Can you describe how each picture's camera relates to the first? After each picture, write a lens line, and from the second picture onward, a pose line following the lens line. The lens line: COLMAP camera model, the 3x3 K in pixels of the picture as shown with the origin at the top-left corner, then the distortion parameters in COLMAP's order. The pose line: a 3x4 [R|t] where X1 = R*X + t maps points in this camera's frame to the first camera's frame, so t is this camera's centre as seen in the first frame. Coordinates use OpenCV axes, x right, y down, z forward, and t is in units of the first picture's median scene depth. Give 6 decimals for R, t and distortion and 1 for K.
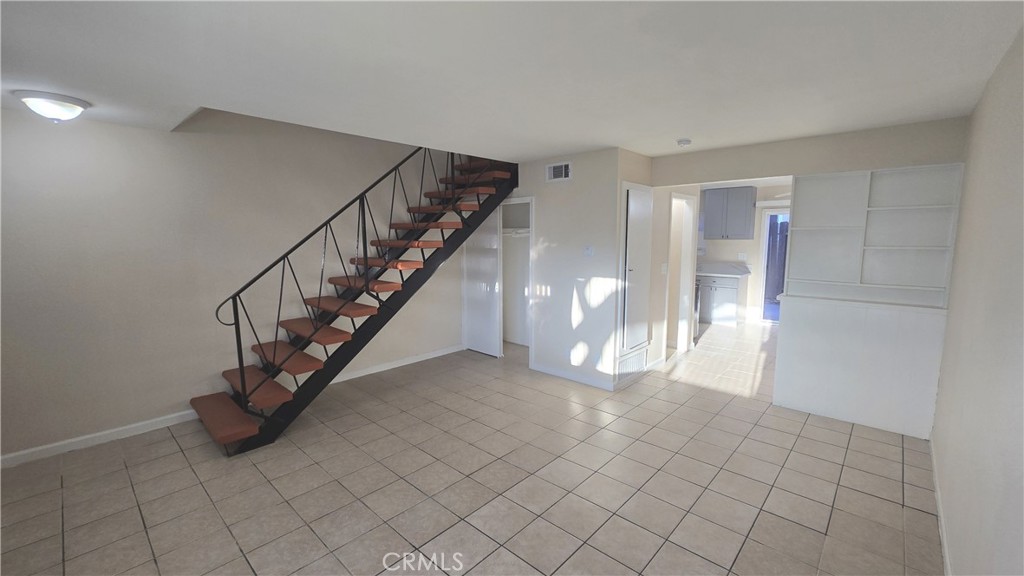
lens RADIAL K [[423.1, 0, 512.0], [0, 423.1, 288.0], [0, 0, 1]] dist [0.007896, -0.000167]
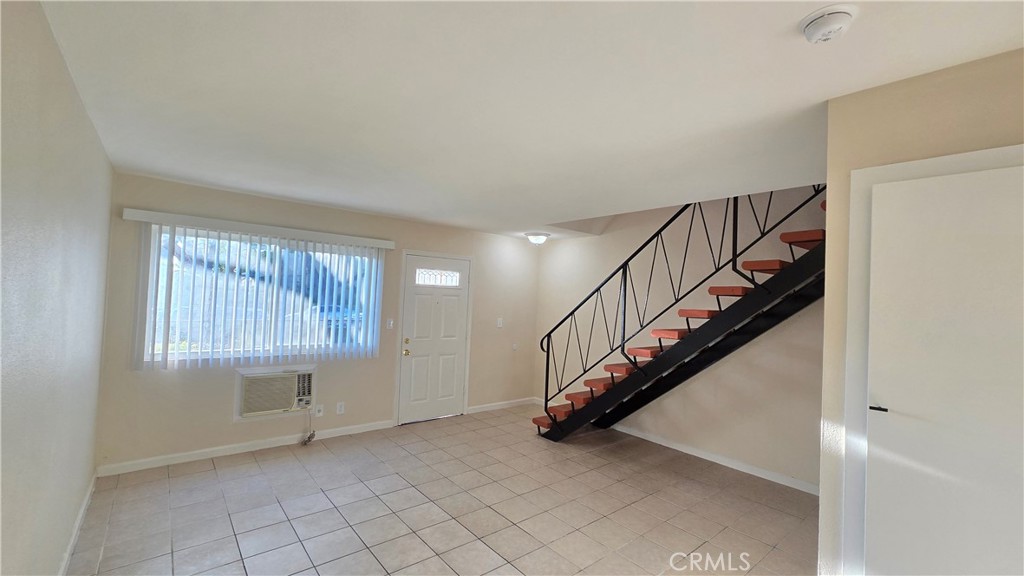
lens RADIAL K [[423.1, 0, 512.0], [0, 423.1, 288.0], [0, 0, 1]] dist [0.007896, -0.000167]
pose [[-0.135015, -0.026235, -0.990496, 0.649102], [-0.162590, 0.986686, -0.003972, -0.086238], [0.977413, 0.160509, -0.137483, 0.715158]]
